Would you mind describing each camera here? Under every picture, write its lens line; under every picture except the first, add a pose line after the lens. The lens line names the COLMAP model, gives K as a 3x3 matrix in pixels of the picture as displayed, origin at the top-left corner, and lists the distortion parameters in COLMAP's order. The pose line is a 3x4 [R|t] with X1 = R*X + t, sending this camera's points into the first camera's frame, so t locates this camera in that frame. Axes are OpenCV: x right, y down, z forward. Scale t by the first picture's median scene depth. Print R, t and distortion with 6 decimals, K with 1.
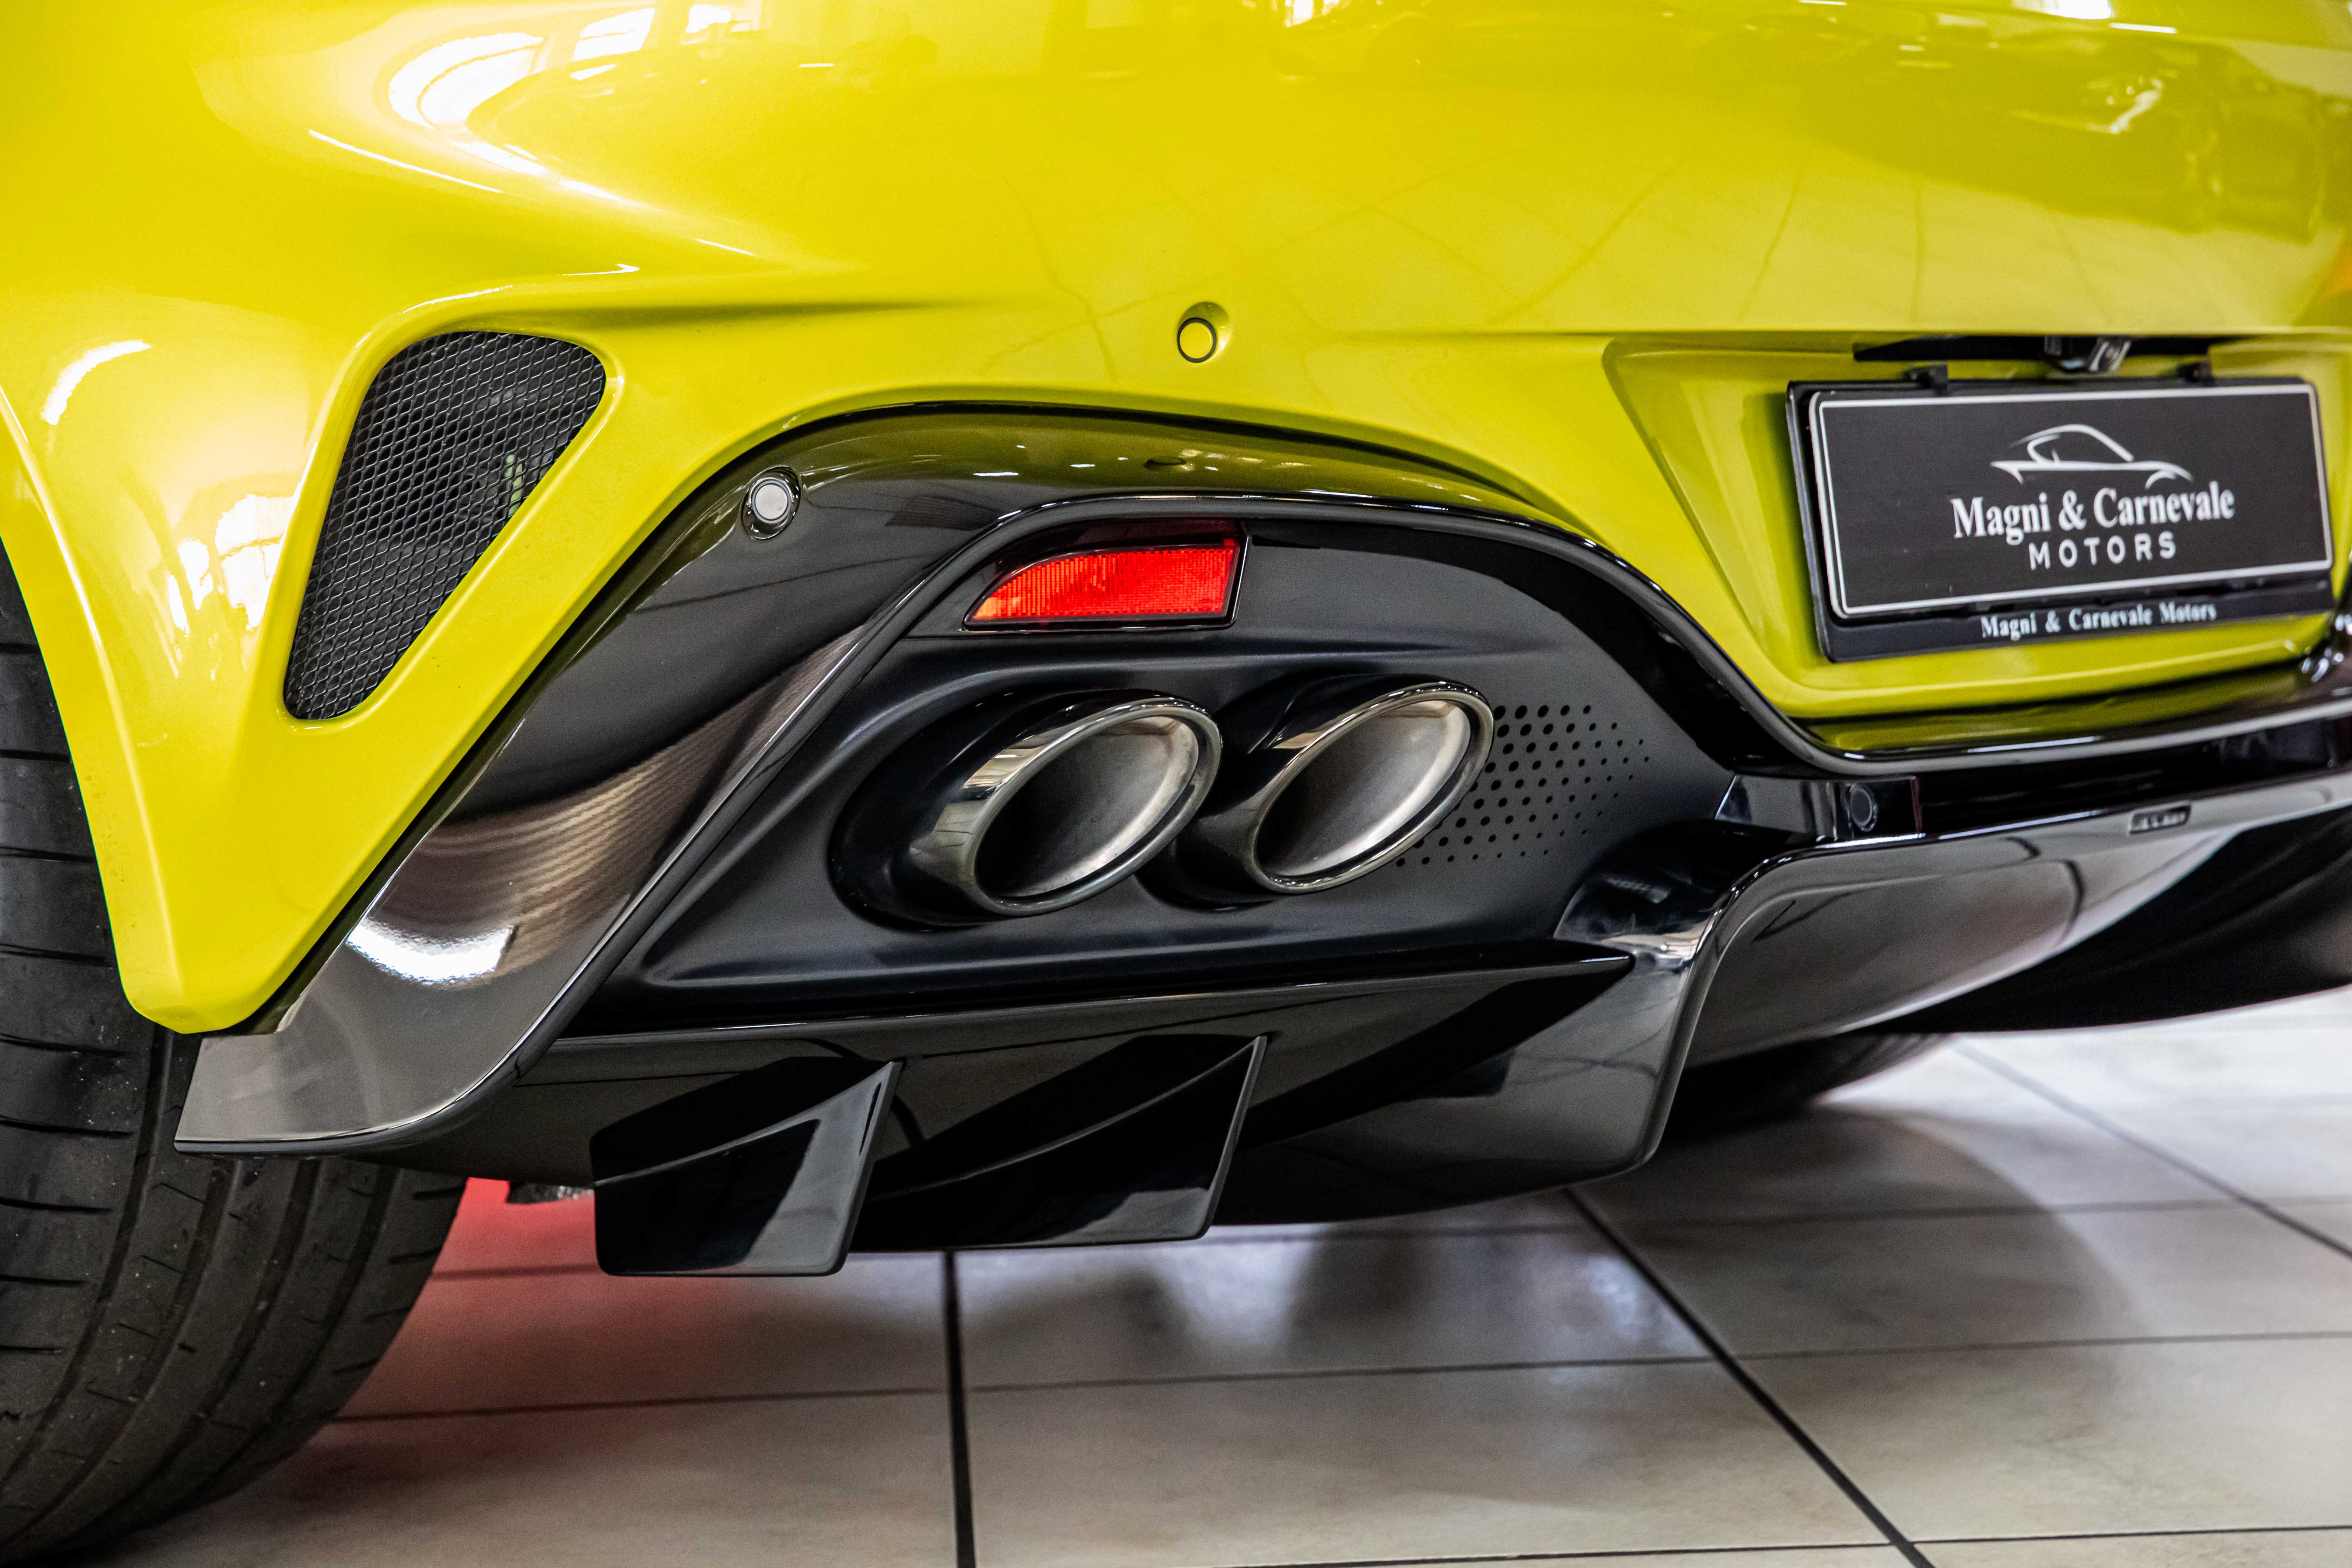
lens RADIAL K [[4456.8, 0, 1176.0], [0, 4456.8, 784.0], [0, 0, 1]] dist [0.072285, -0.143401]
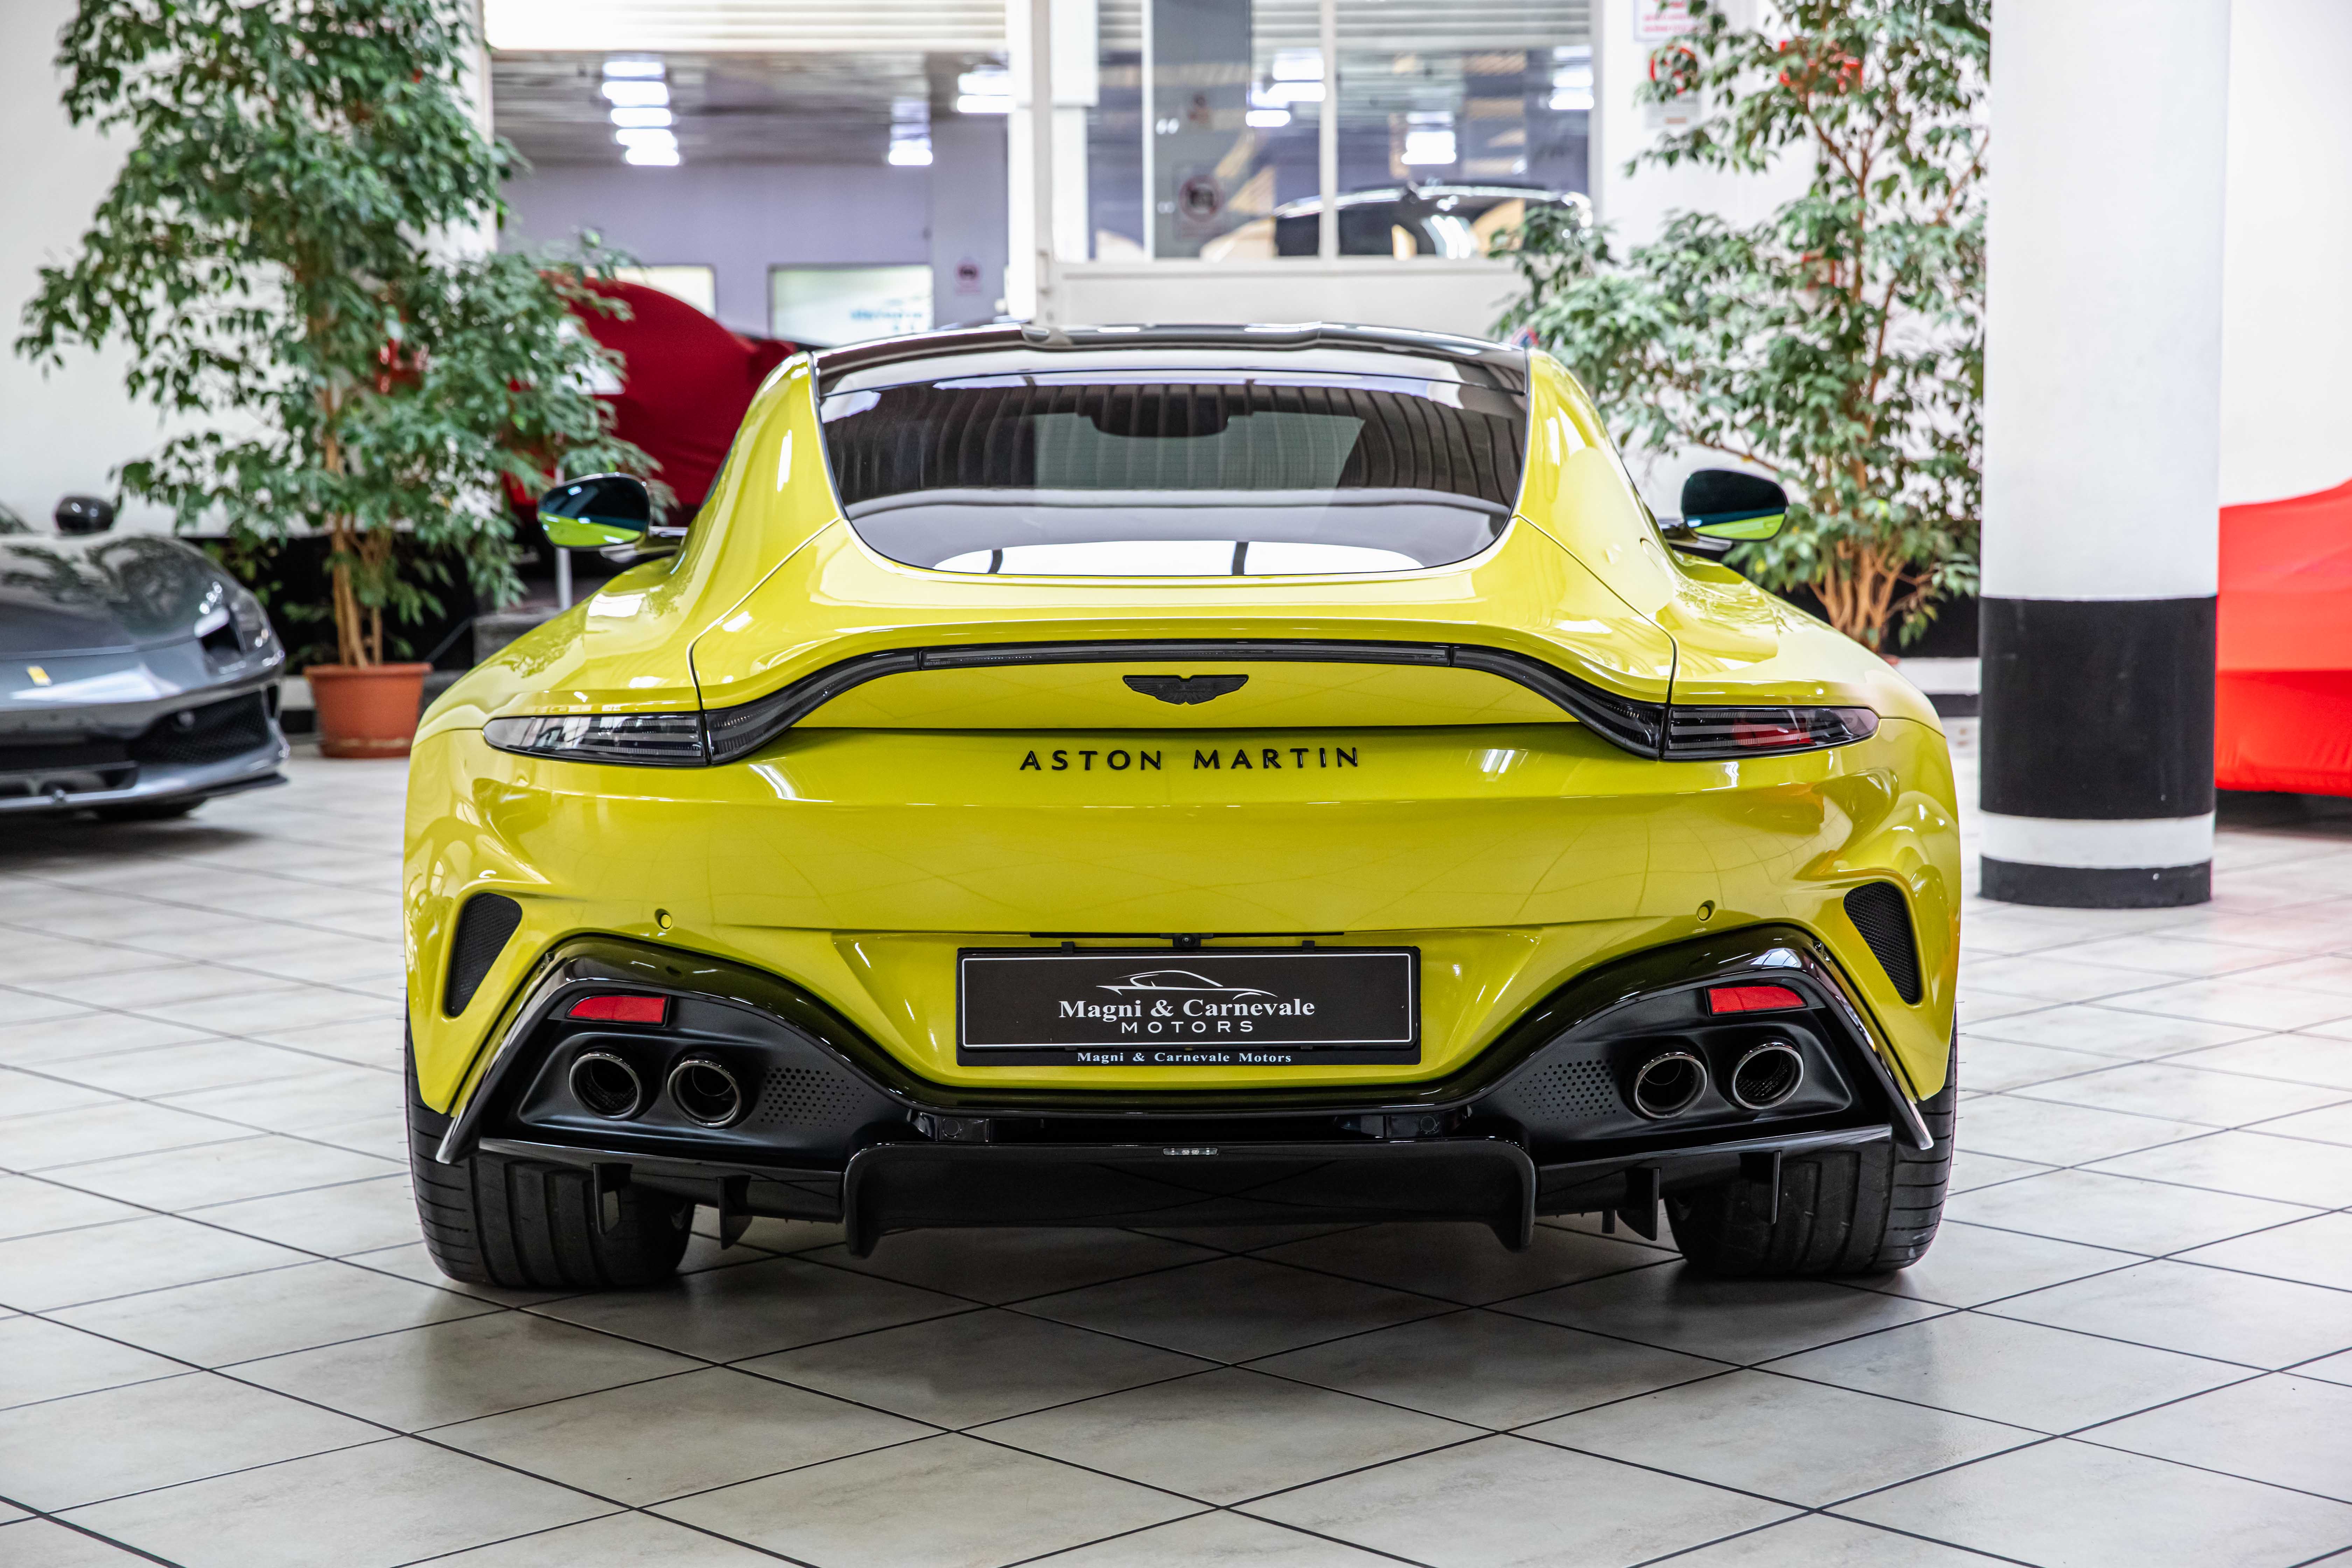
lens RADIAL K [[3851.8, 0, 1176.0], [0, 3851.8, 784.0], [0, 0, 1]] dist [0.015991, 0.012449]
pose [[0.658931, 0.088830, -0.746940, 1.641770], [-0.071814, 0.995896, 0.055084, -0.280761], [0.748767, 0.017344, 0.662606, -0.279772]]
